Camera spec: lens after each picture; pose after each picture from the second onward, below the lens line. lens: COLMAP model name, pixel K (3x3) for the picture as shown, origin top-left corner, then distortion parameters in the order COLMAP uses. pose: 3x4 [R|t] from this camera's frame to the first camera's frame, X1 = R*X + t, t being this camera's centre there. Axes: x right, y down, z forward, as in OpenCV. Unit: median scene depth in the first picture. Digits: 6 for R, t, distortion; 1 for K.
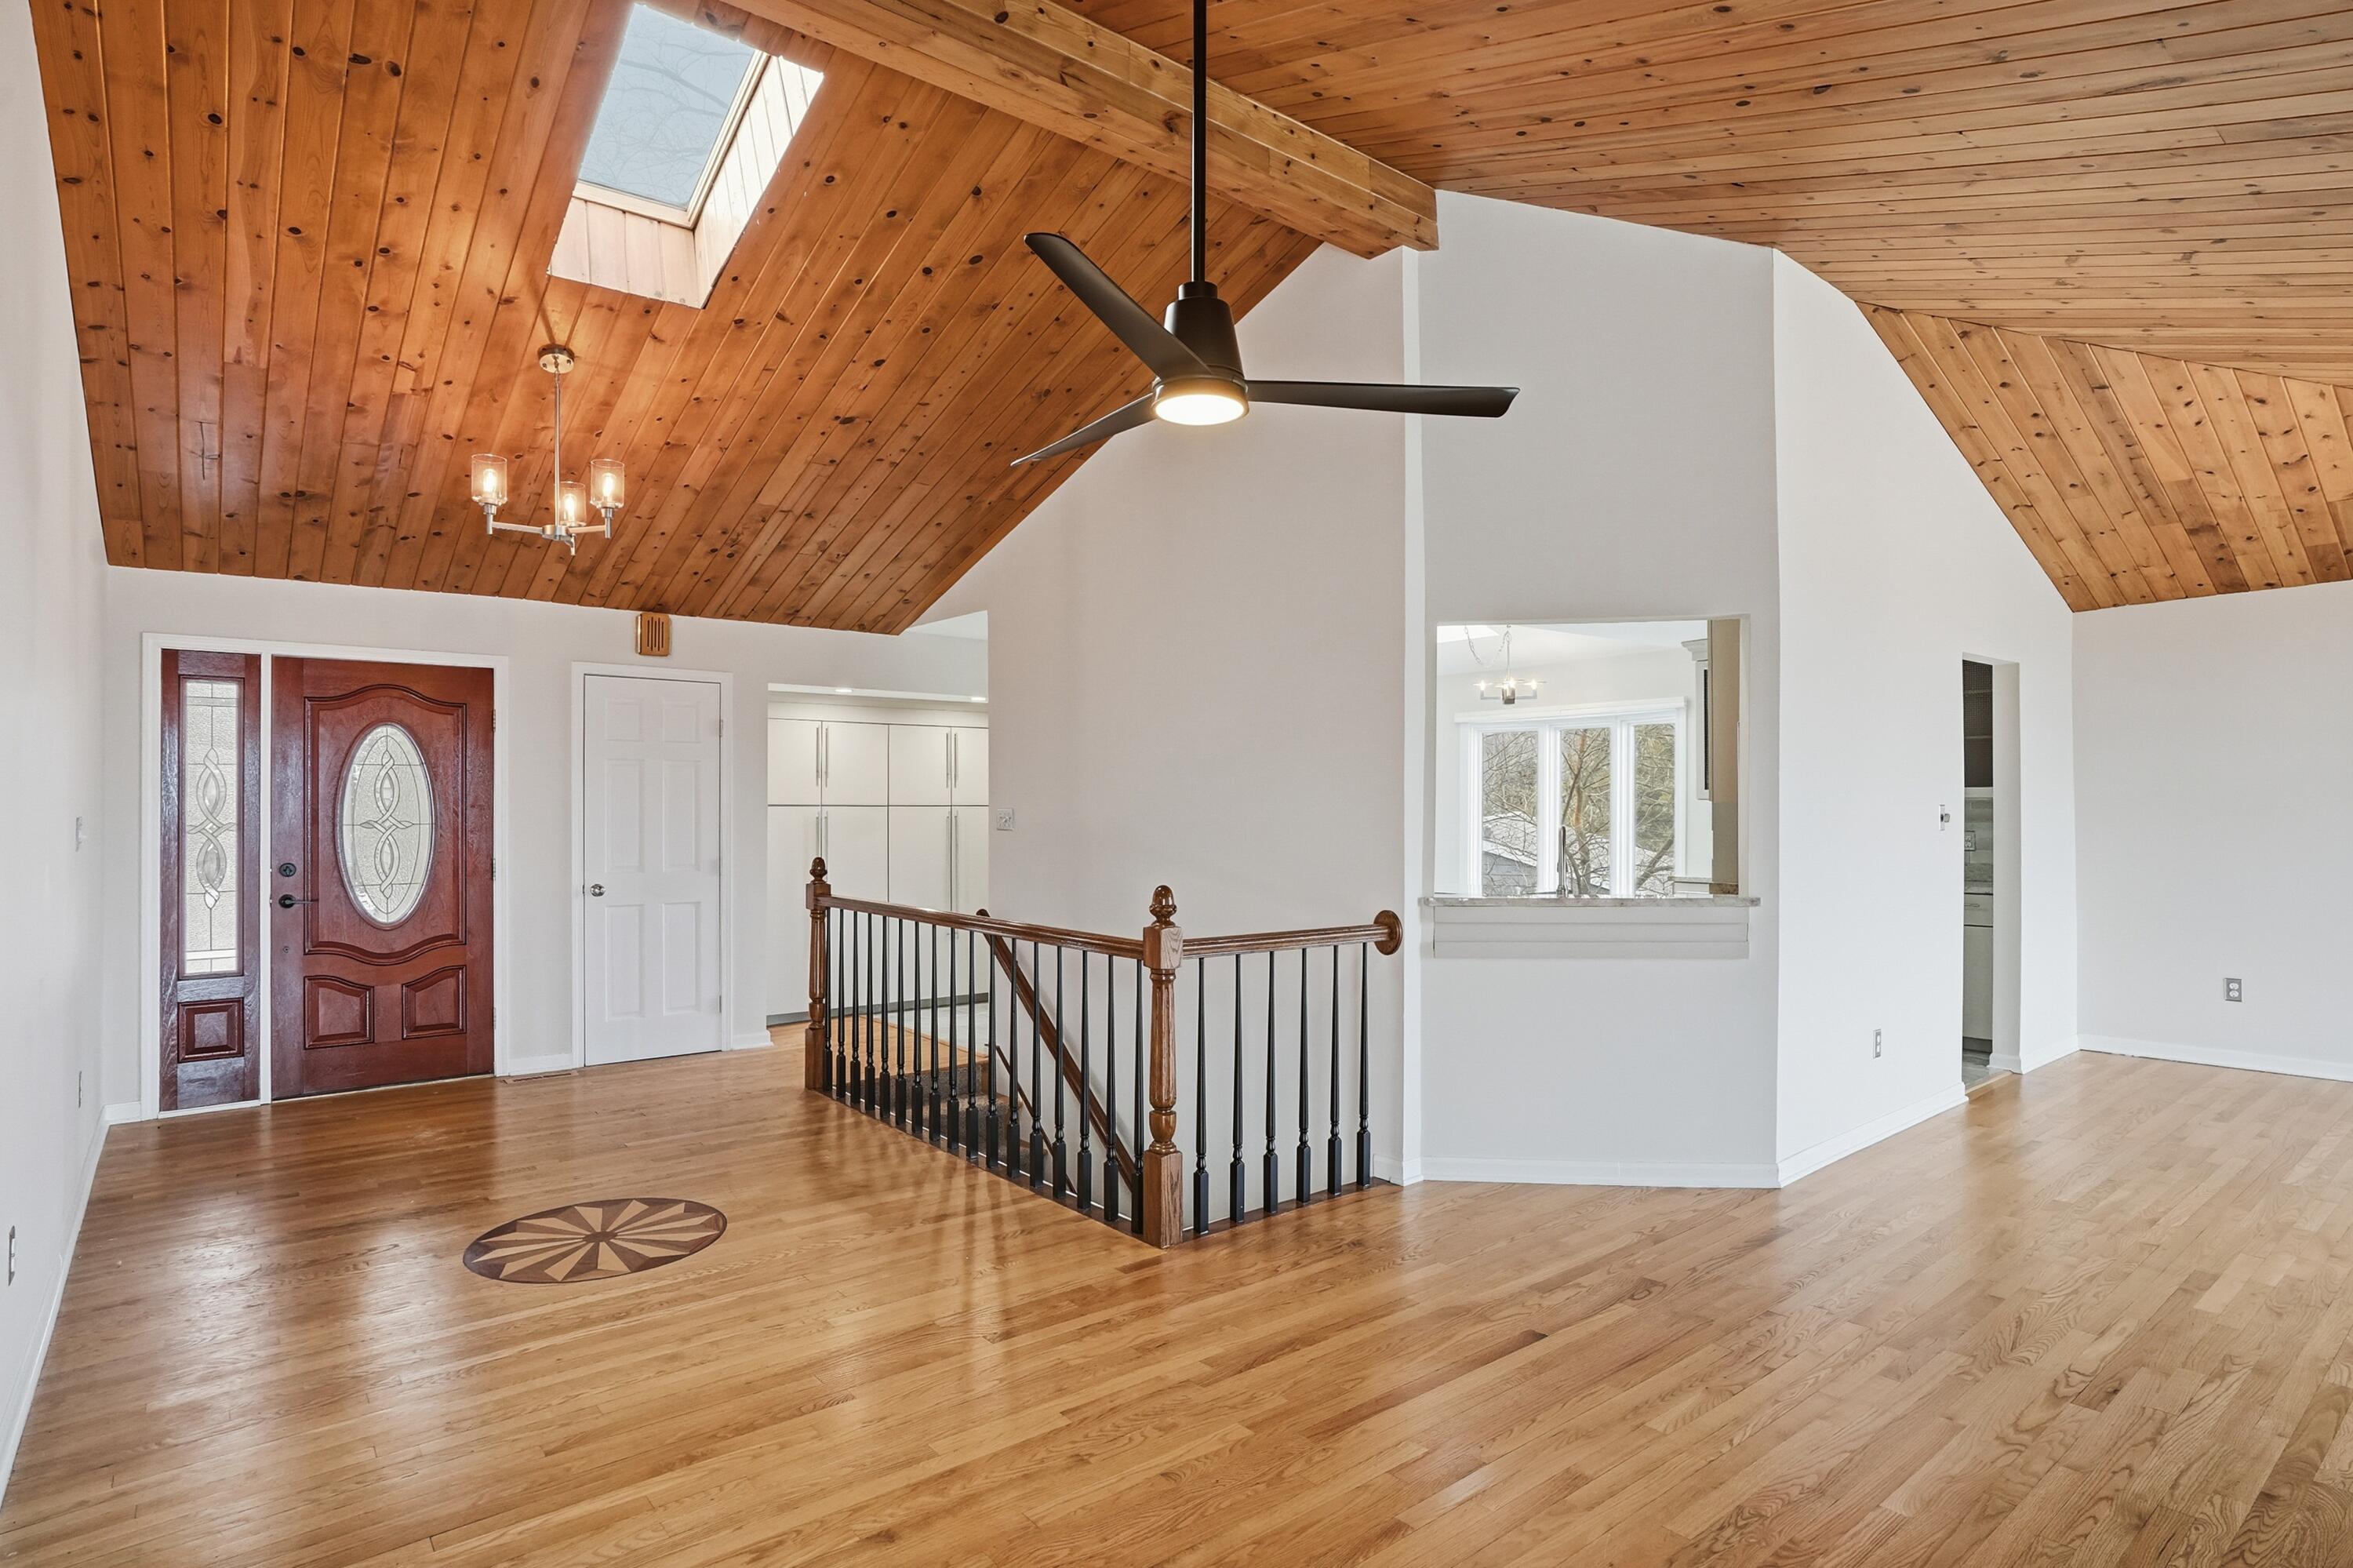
lens RADIAL K [[1210.1, 0, 1187.4], [0, 1210.1, 793.2], [0, 0, 1]] dist [-0.026275, 0.011776]
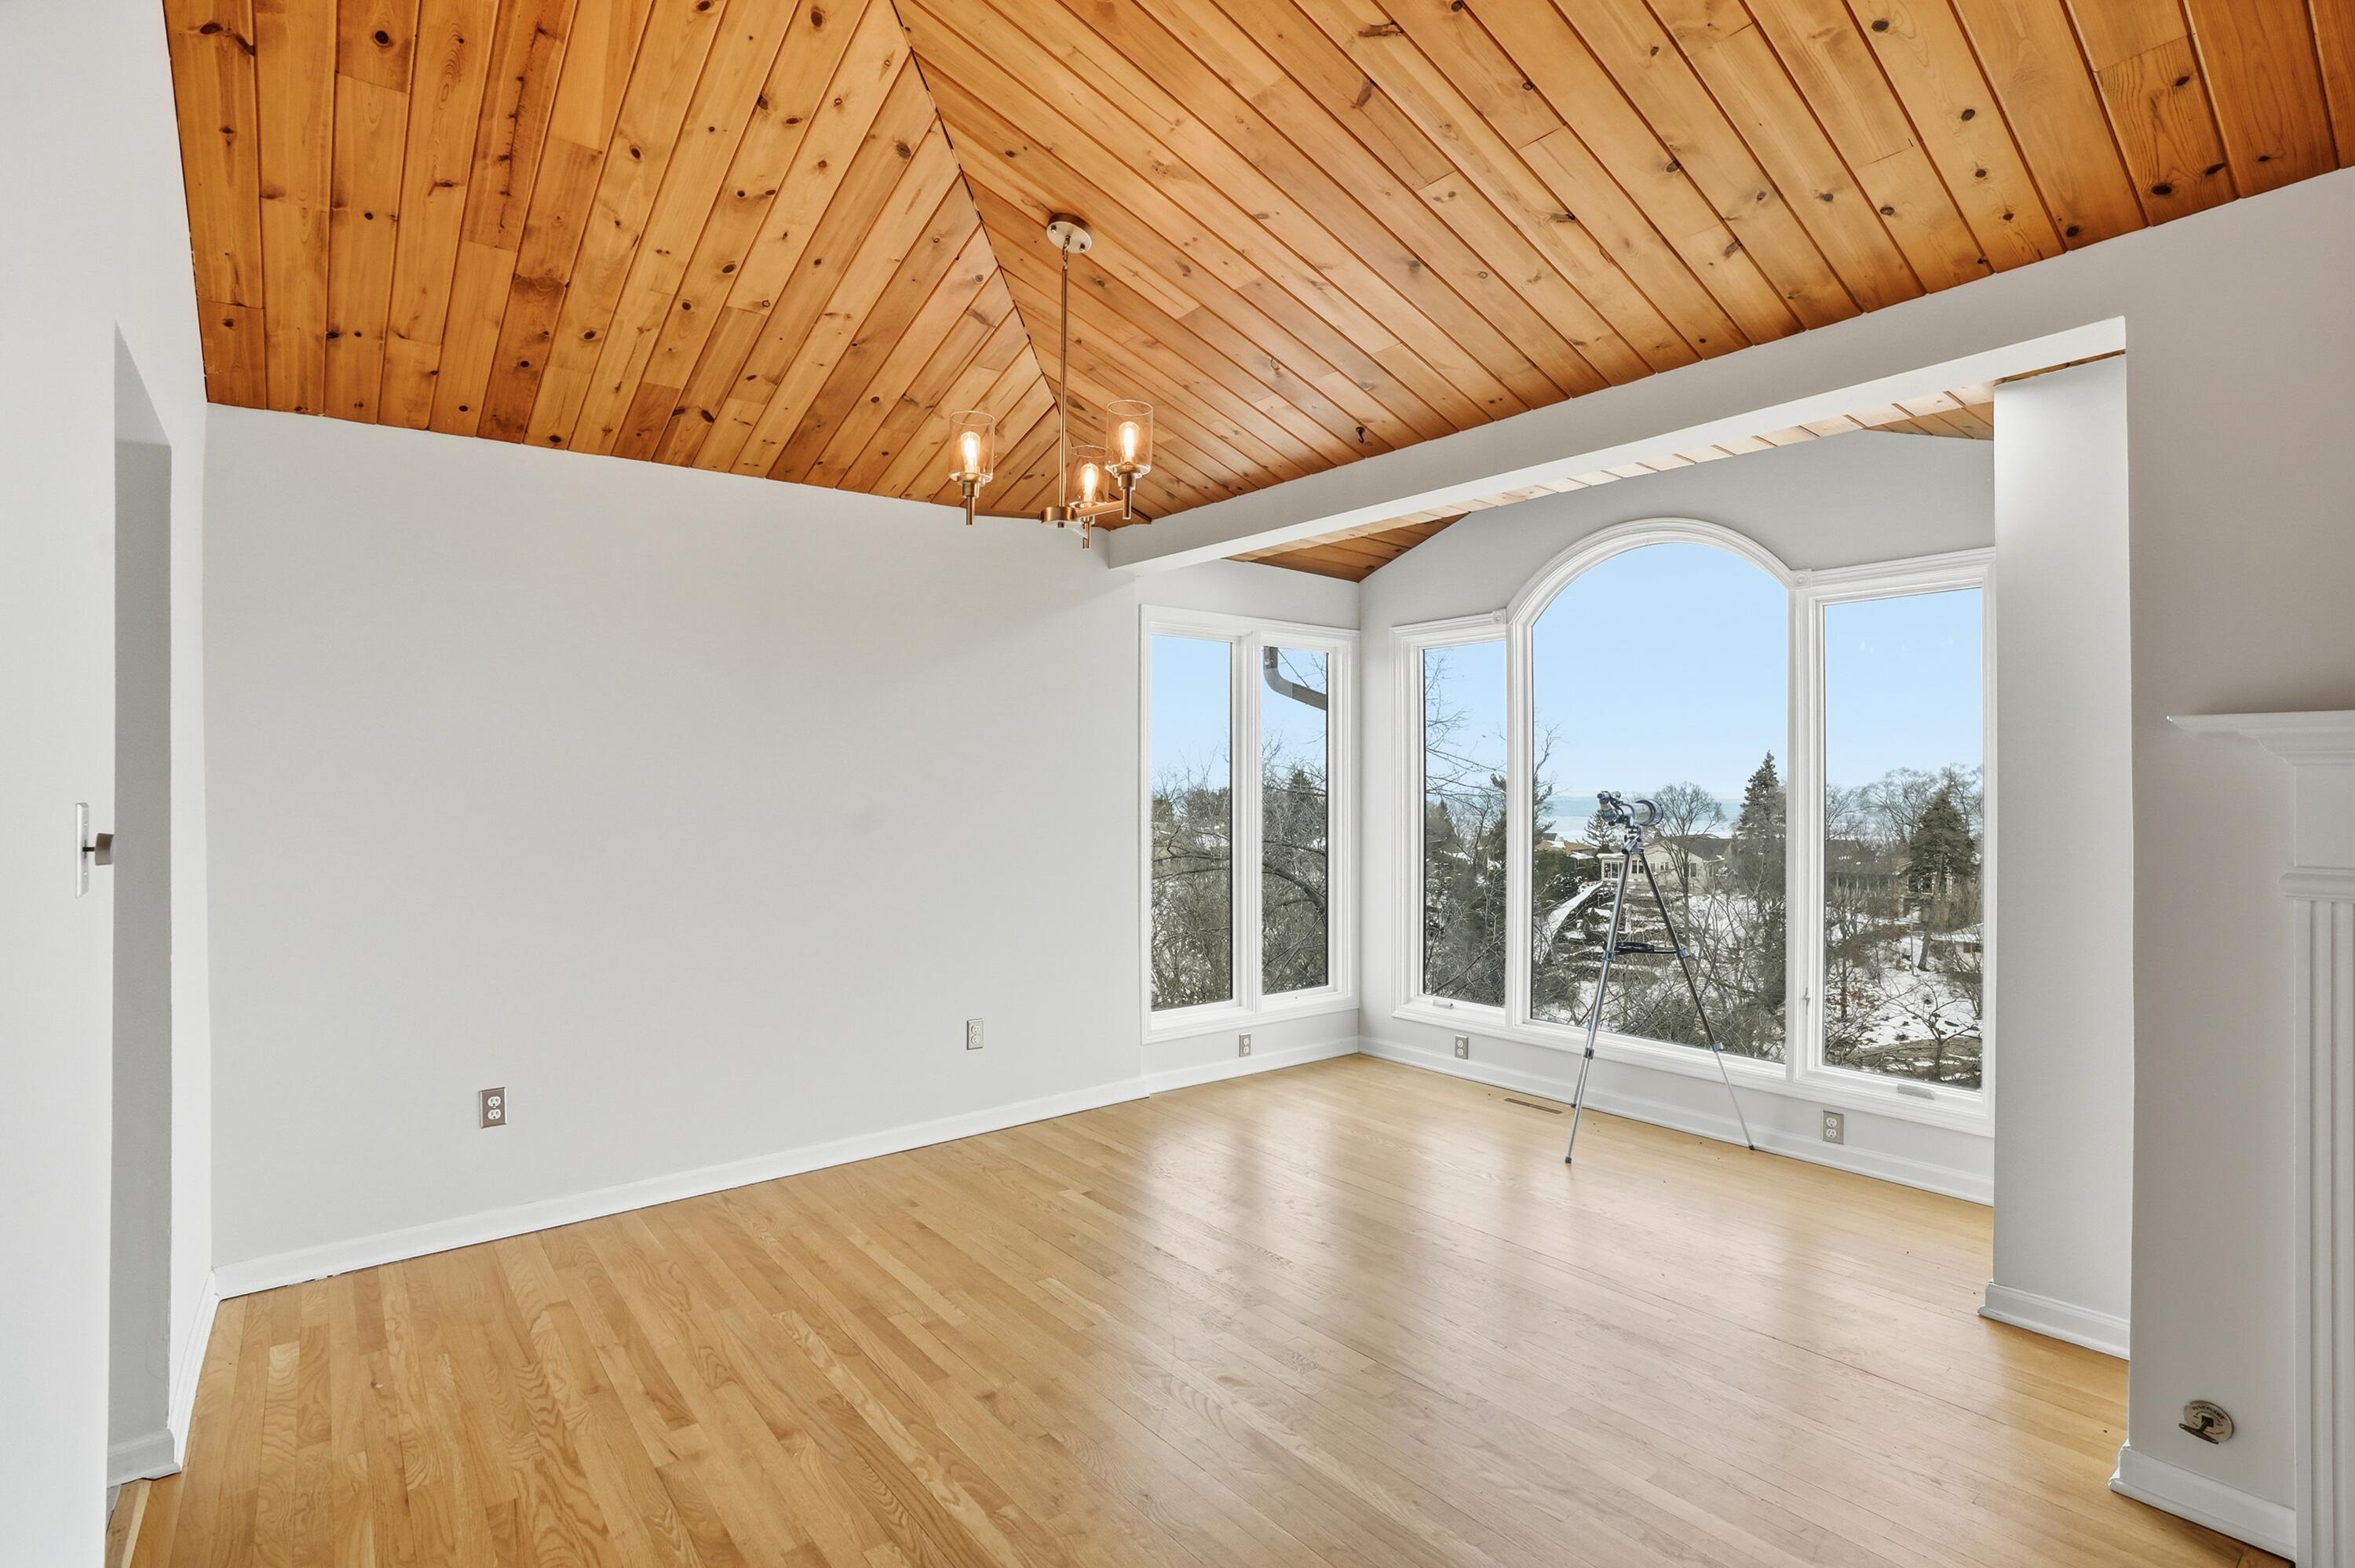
lens RADIAL K [[1151.3, 0, 1177.0], [0, 1151.3, 786.3], [0, 0, 1]] dist [-0.048993, 0.016140]
pose [[0.028025, 0.004391, 0.999598, 0.351453], [-0.002306, 0.999988, -0.004328, 0.006961], [-0.999605, -0.002183, 0.028035, 0.700199]]
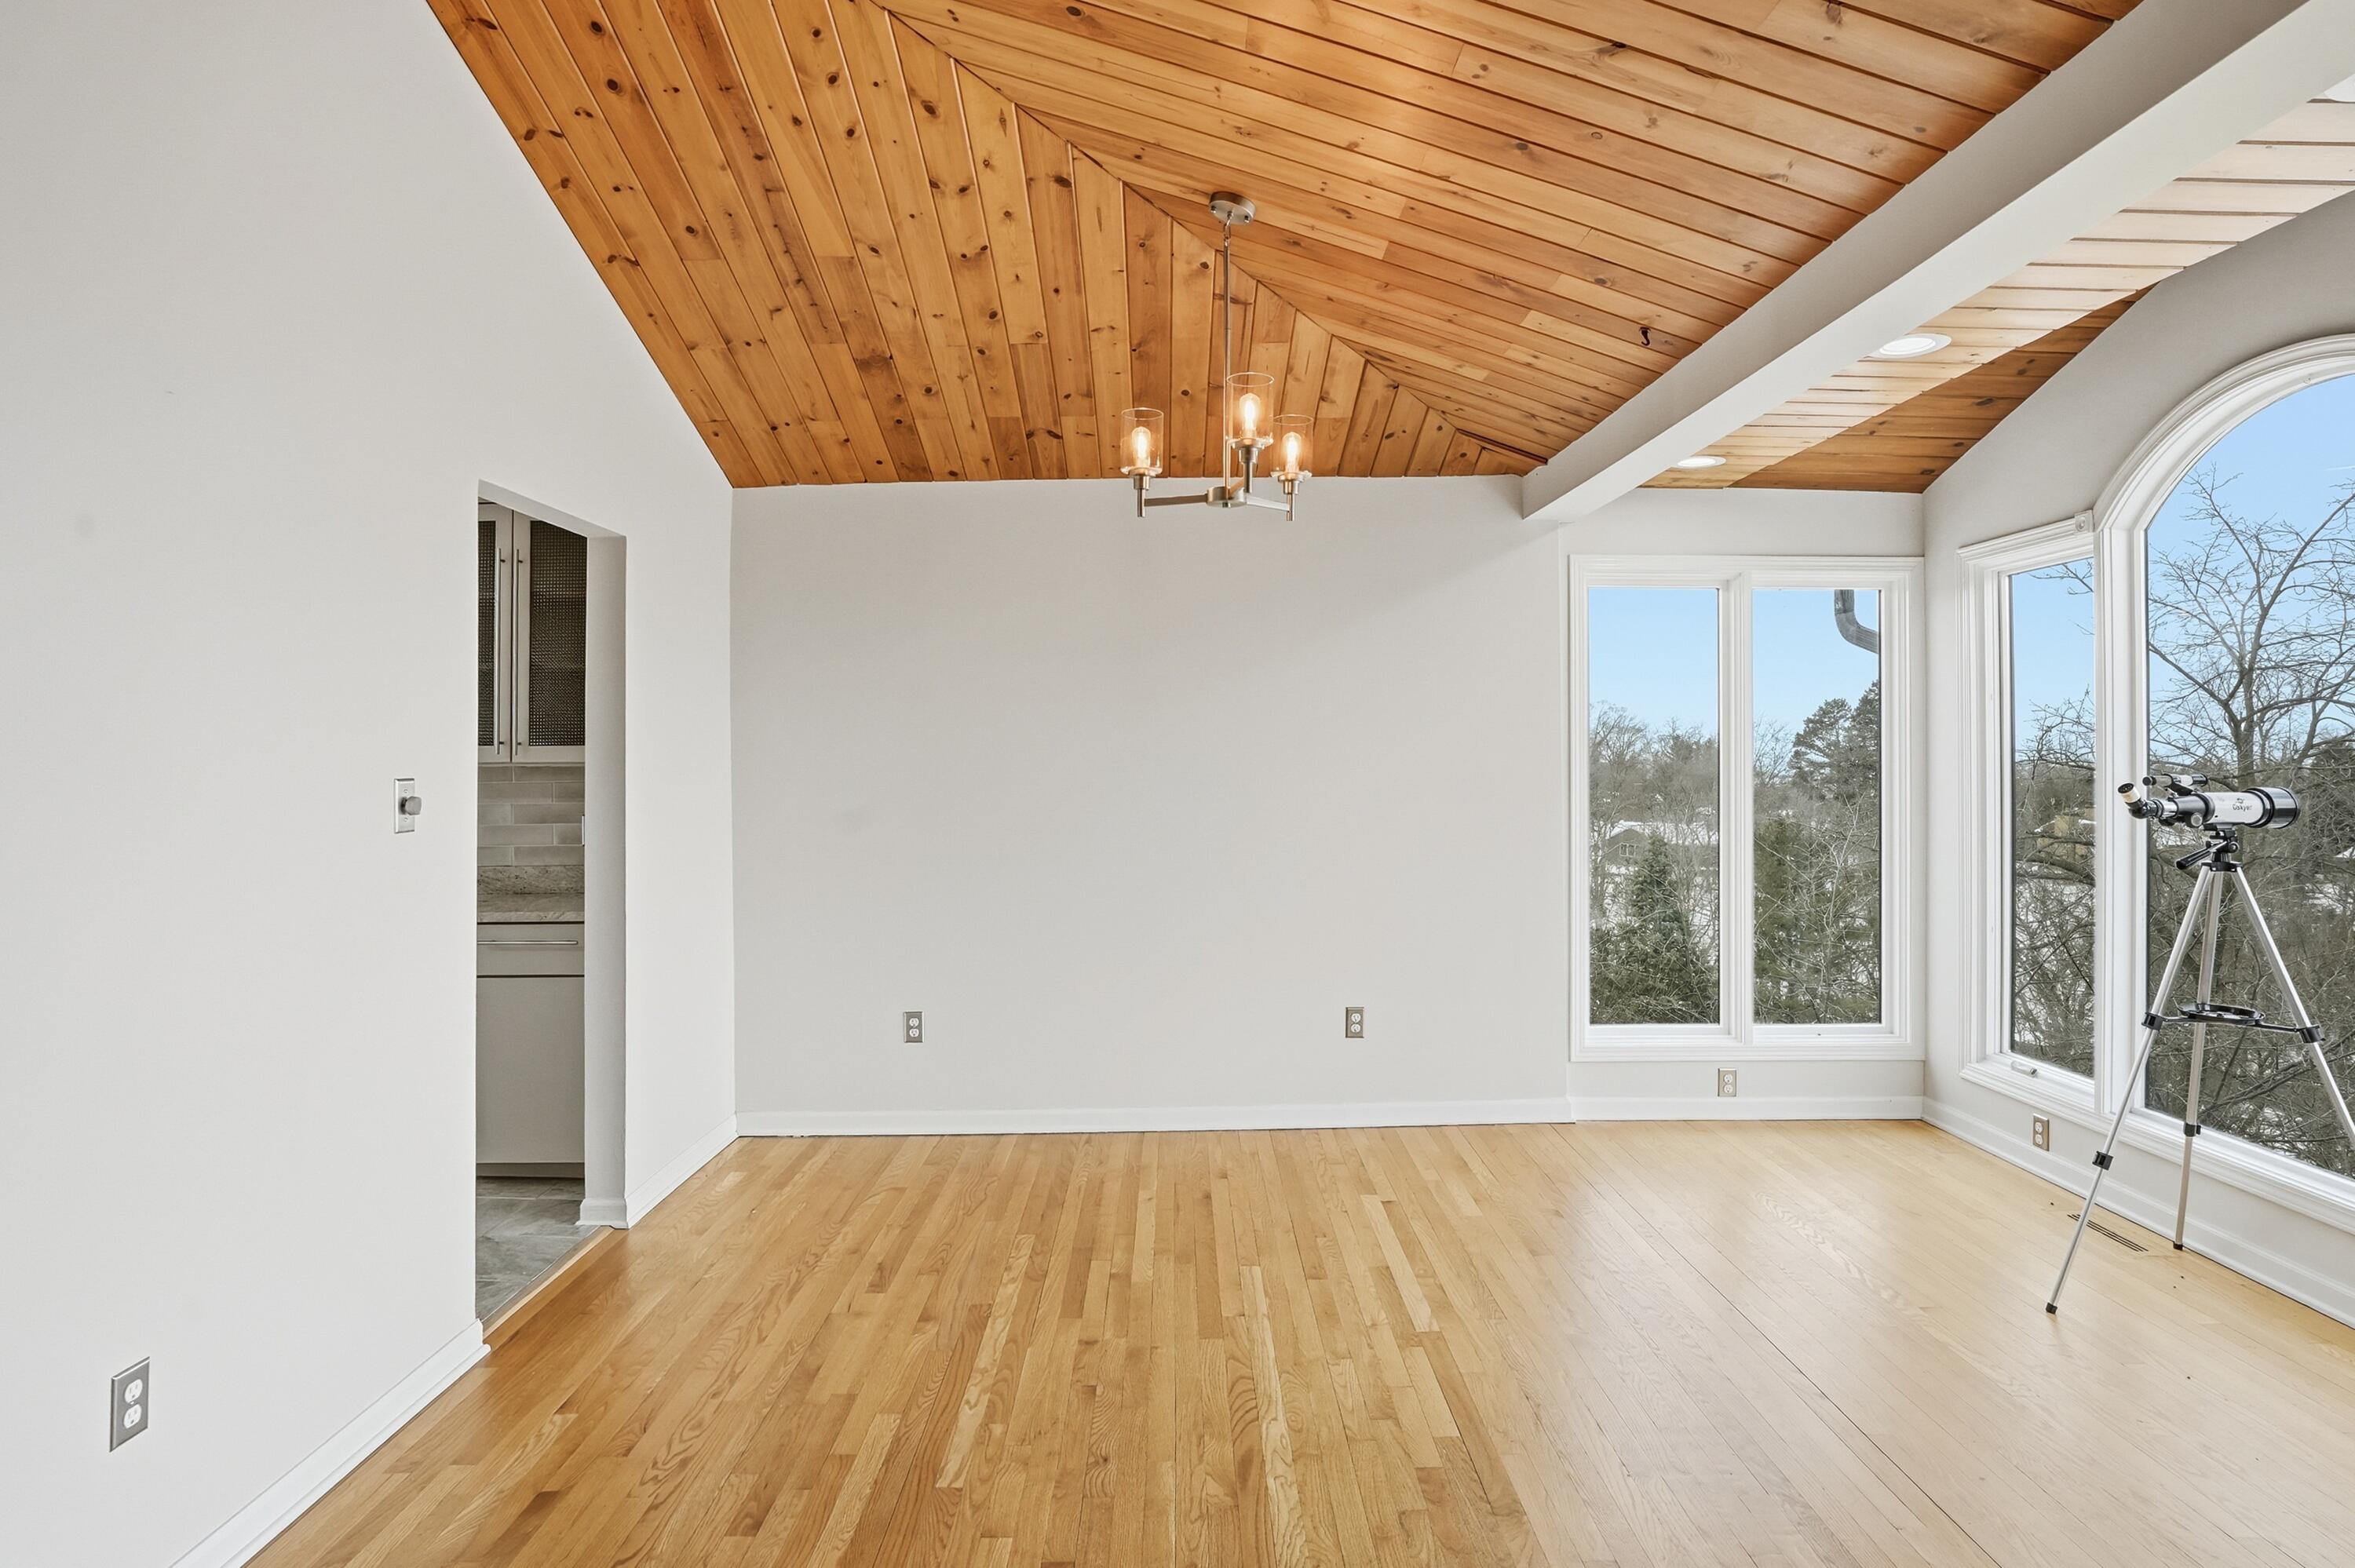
lens RADIAL K [[1268.7, 0, 1157.2], [0, 1268.7, 758.6], [0, 0, 1]] dist [-0.052122, 0.013028]
pose [[0.642887, 0.004098, 0.765950, 0.413499], [-0.003919, 0.999990, -0.002061, 0.002148], [-0.765951, -0.001677, 0.642897, 0.424766]]
